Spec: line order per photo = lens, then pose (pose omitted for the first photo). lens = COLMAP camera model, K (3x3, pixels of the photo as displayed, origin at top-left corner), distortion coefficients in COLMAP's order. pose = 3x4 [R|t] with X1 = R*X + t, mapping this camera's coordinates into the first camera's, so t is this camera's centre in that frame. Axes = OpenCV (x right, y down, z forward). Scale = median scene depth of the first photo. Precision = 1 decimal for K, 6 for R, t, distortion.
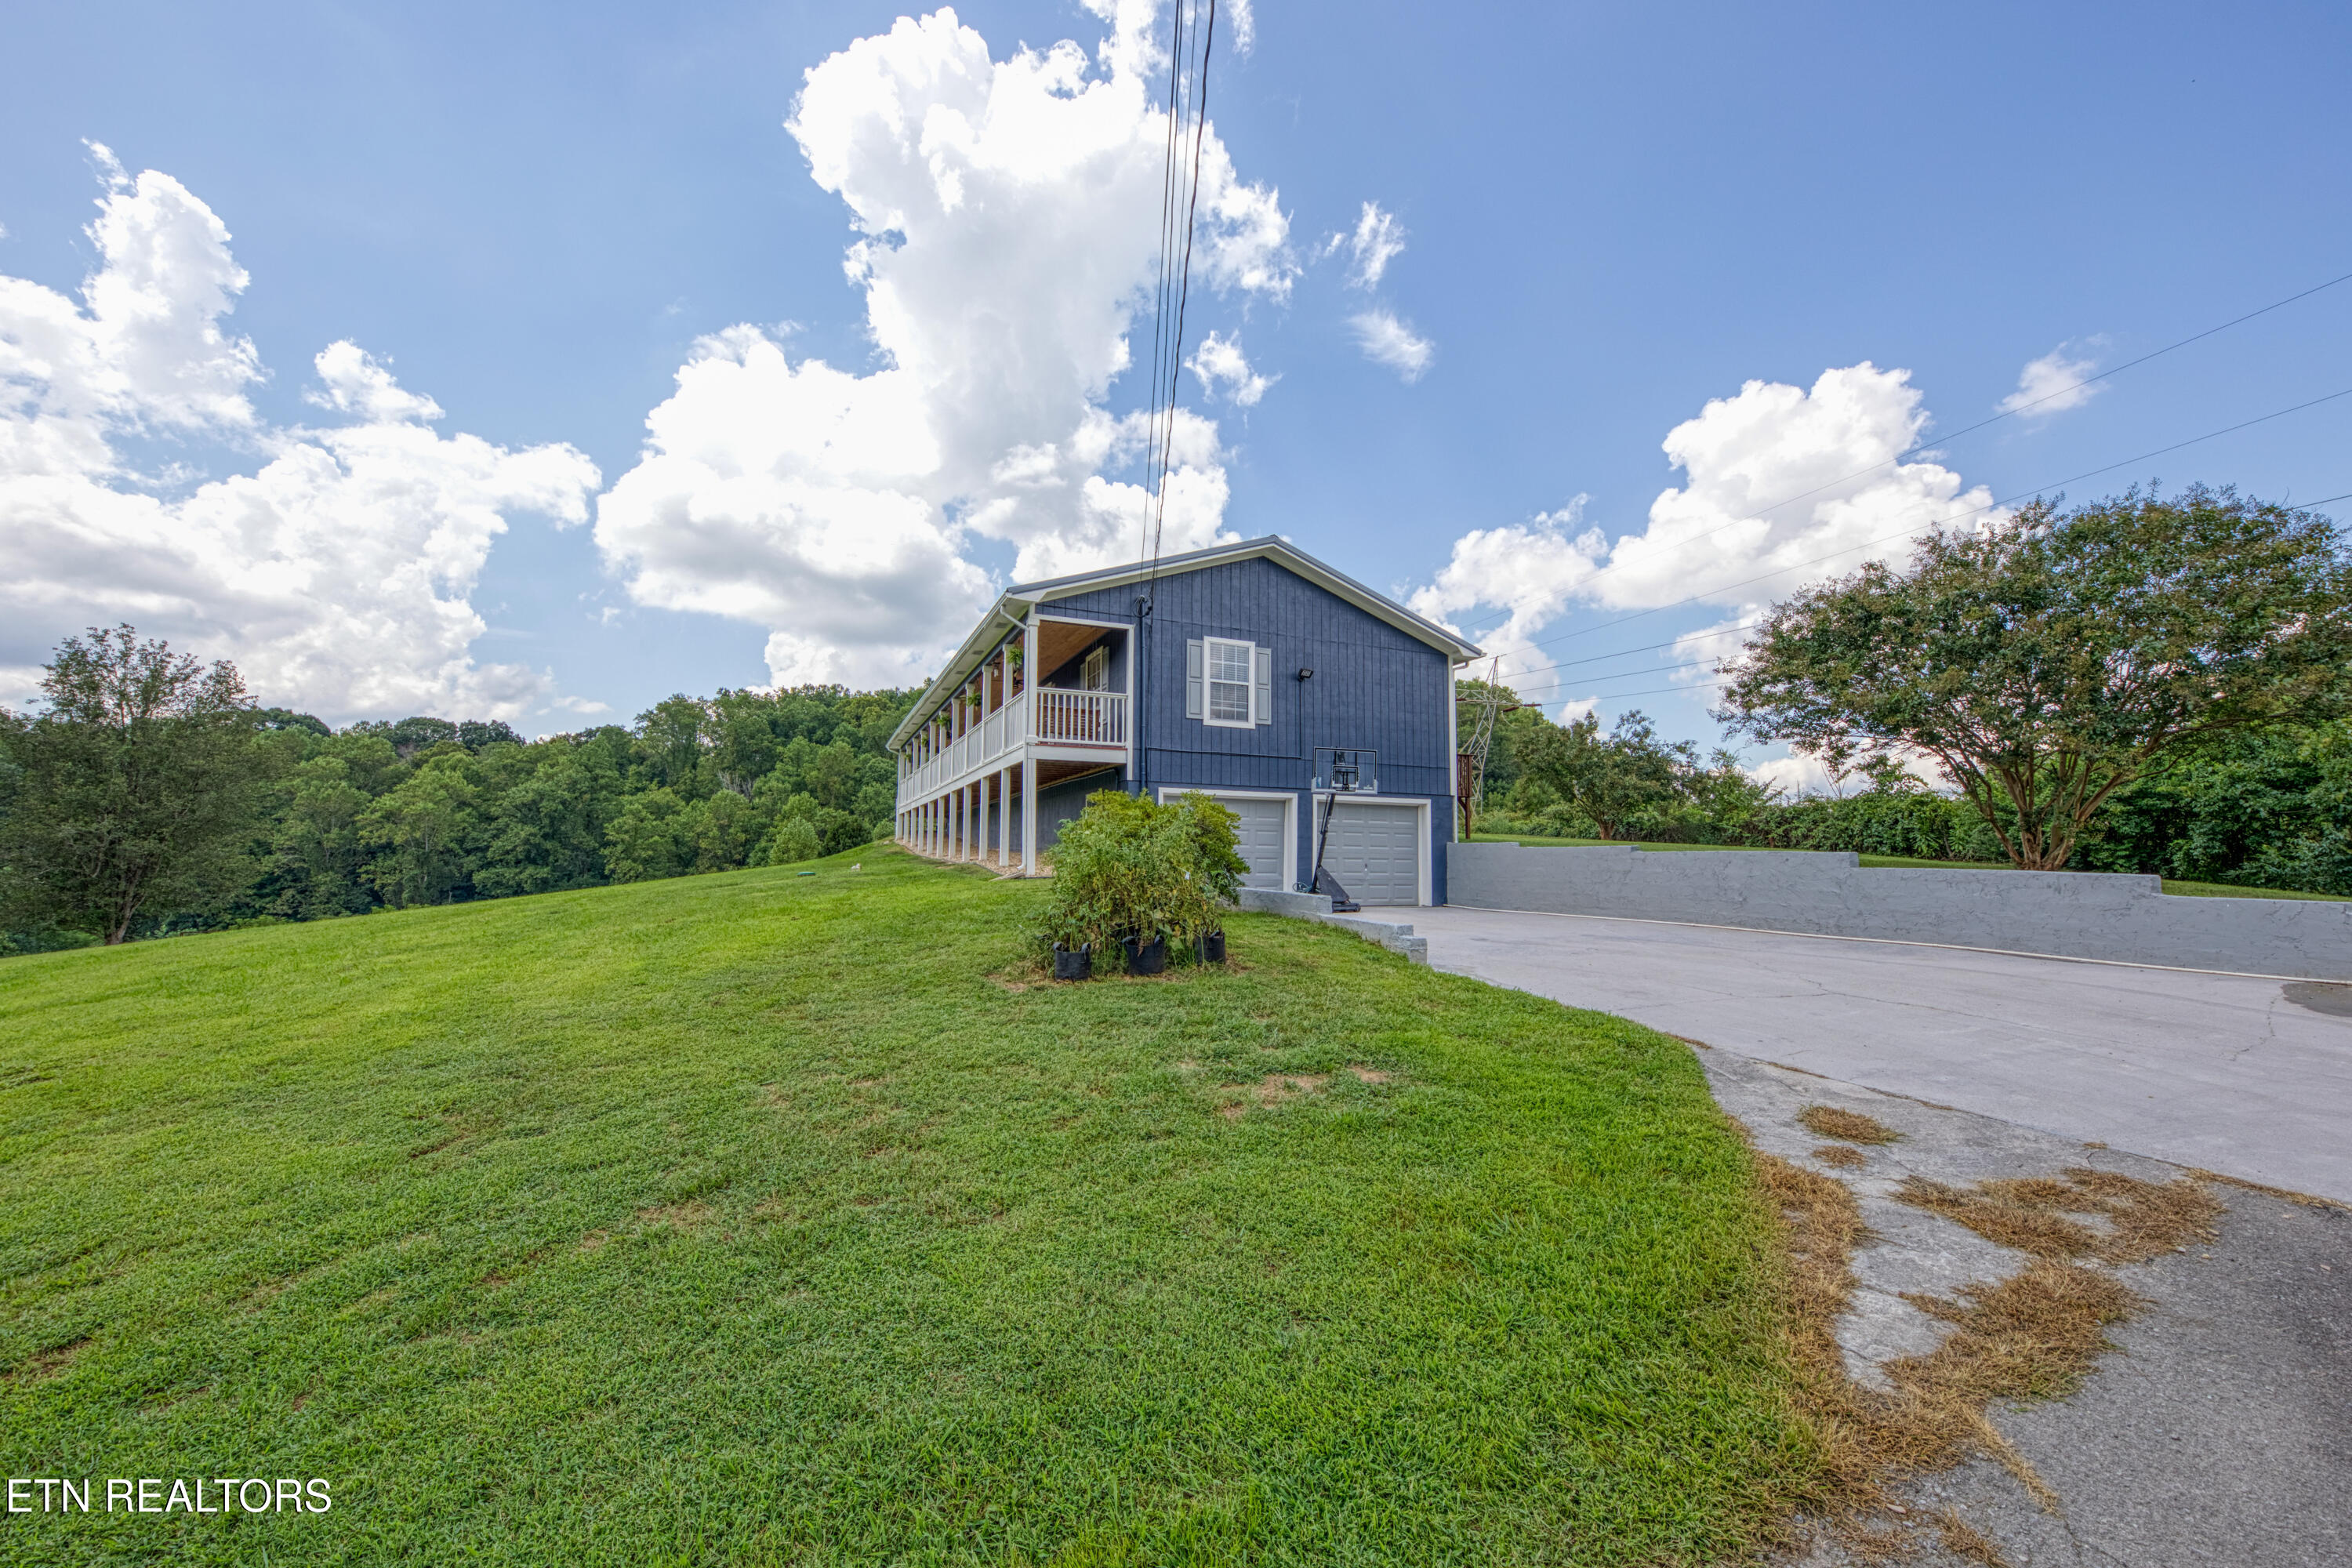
lens RADIAL K [[833.4, 0, 1176.0], [0, 833.4, 784.0], [0, 0, 1]] dist [-0.000080, 0.000082]
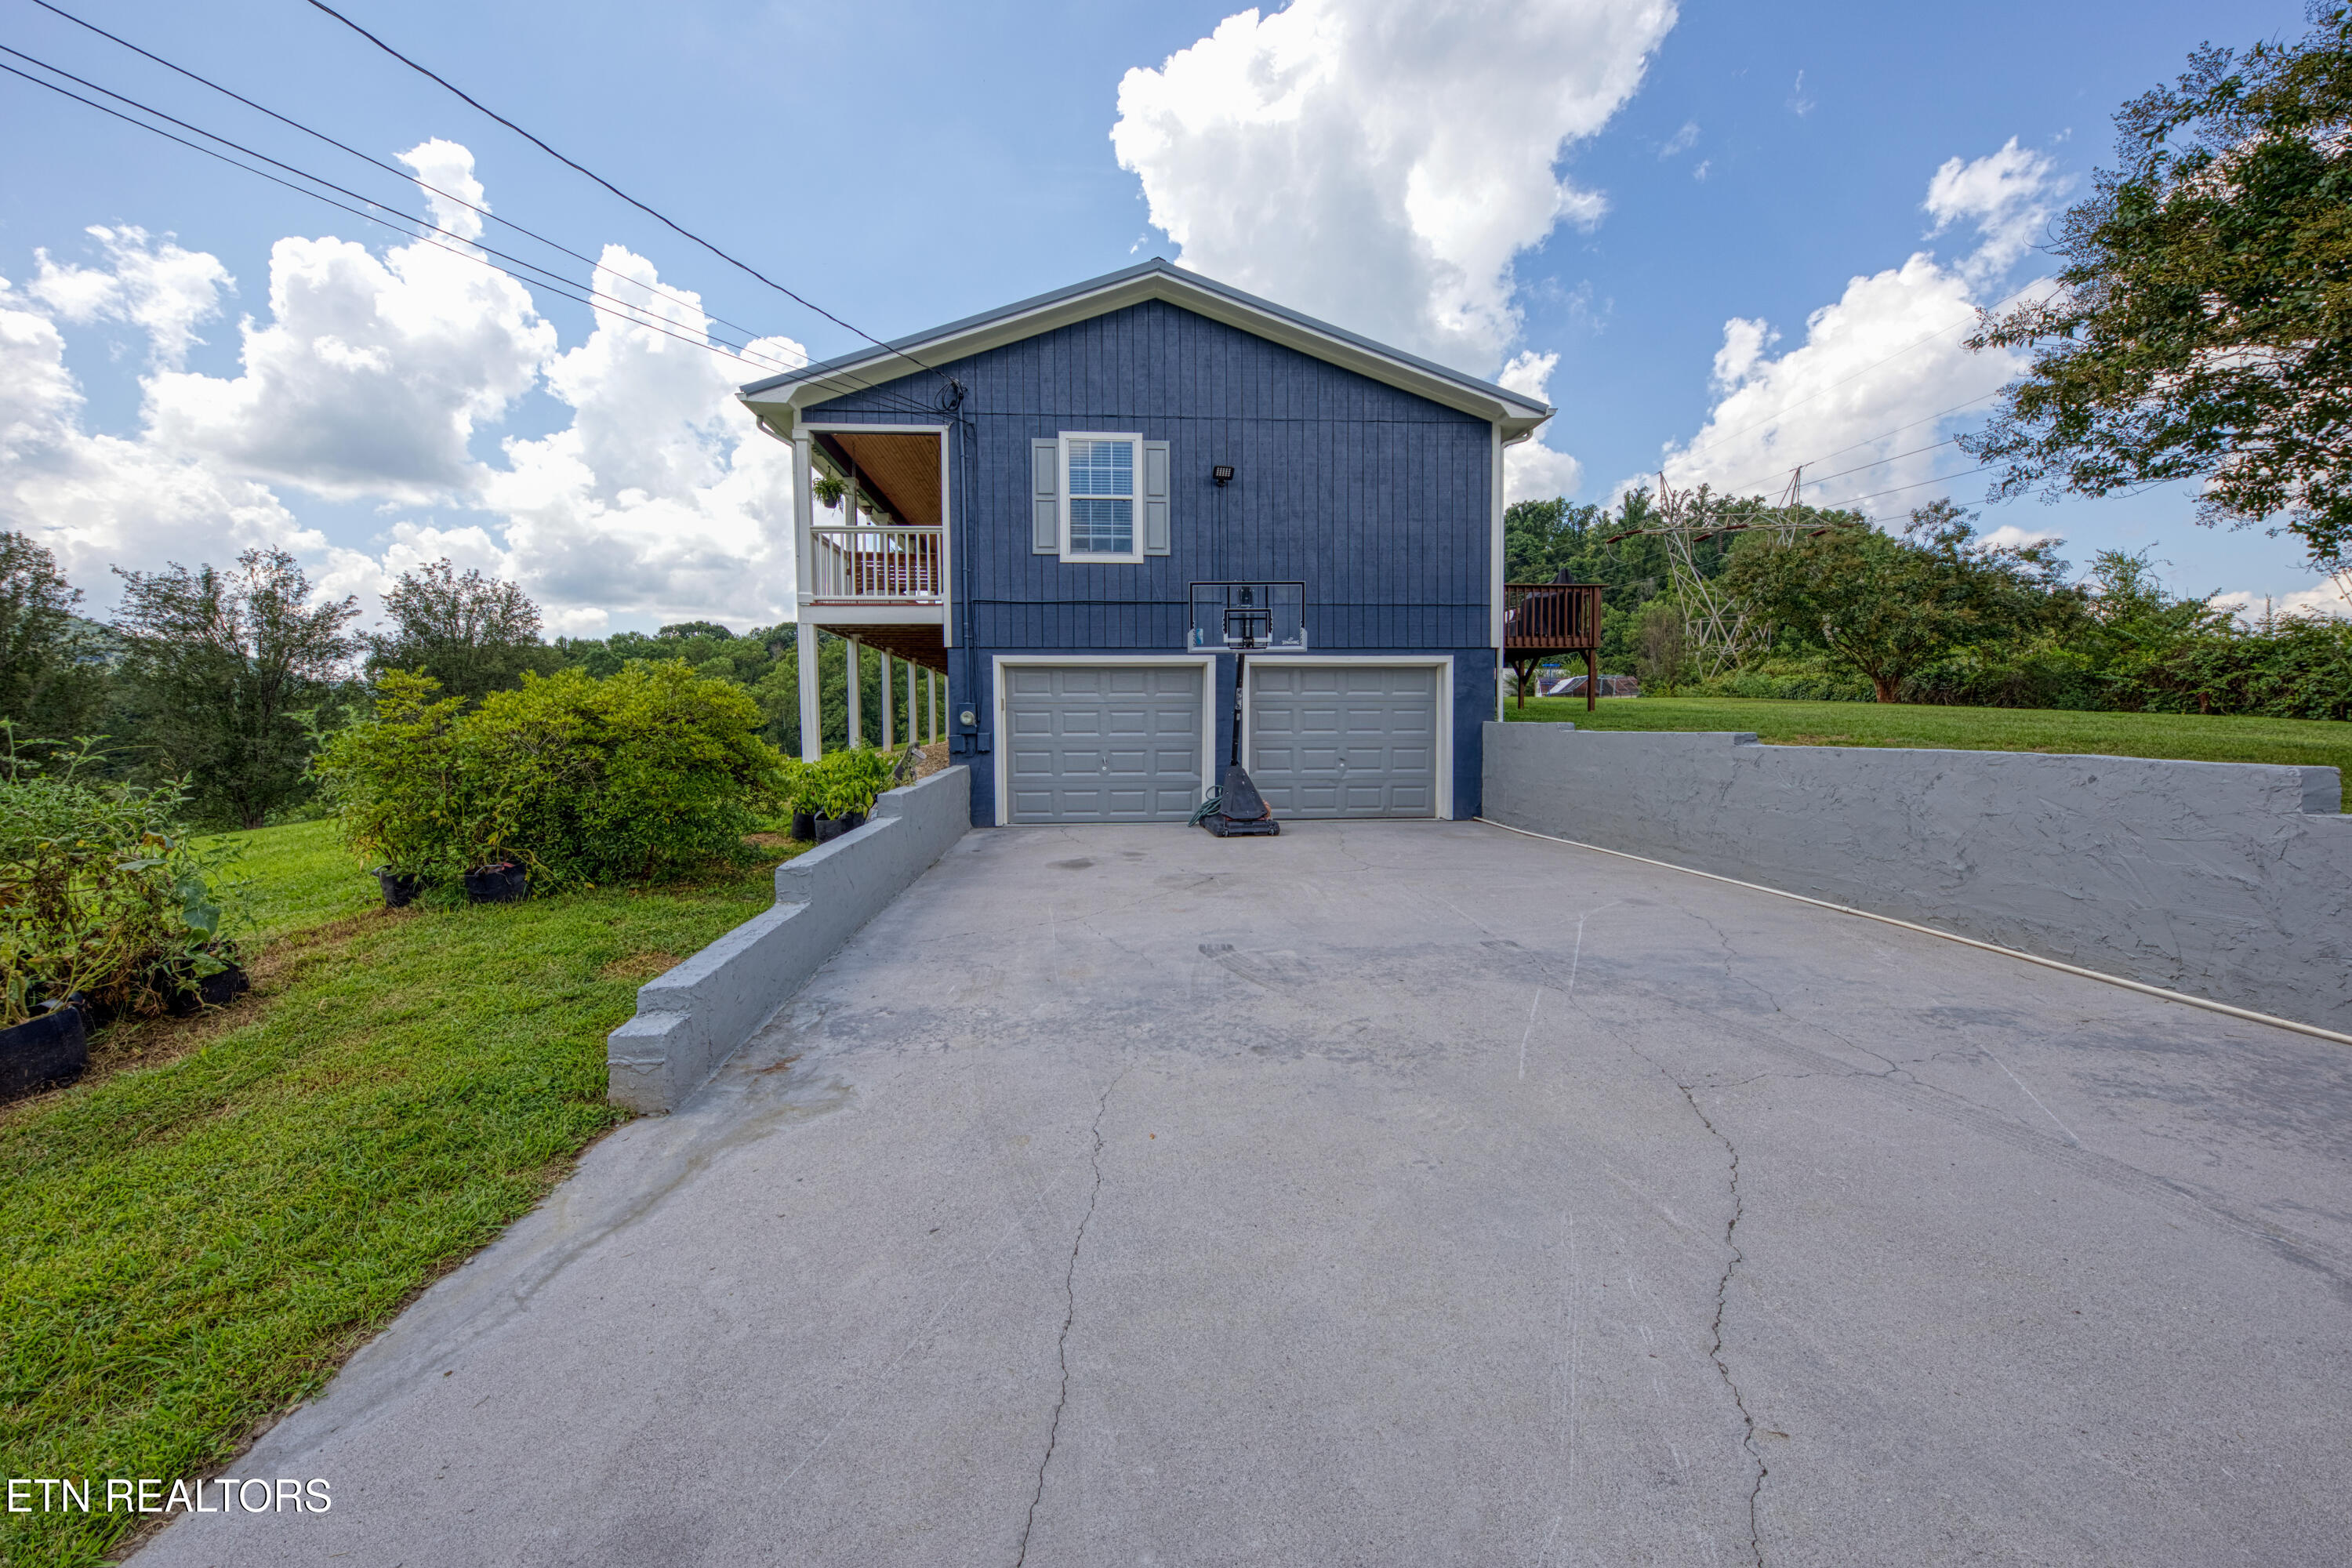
lens RADIAL K [[795.9, 0, 1171.7], [0, 795.9, 733.4], [0, 0, 1]] dist [0.014391, -0.007757]
pose [[0.947902, -0.011604, -0.318351, 0.317481], [0.043176, 0.994795, 0.092296, 0.013254], [0.315623, -0.101233, 0.943469, 0.370349]]
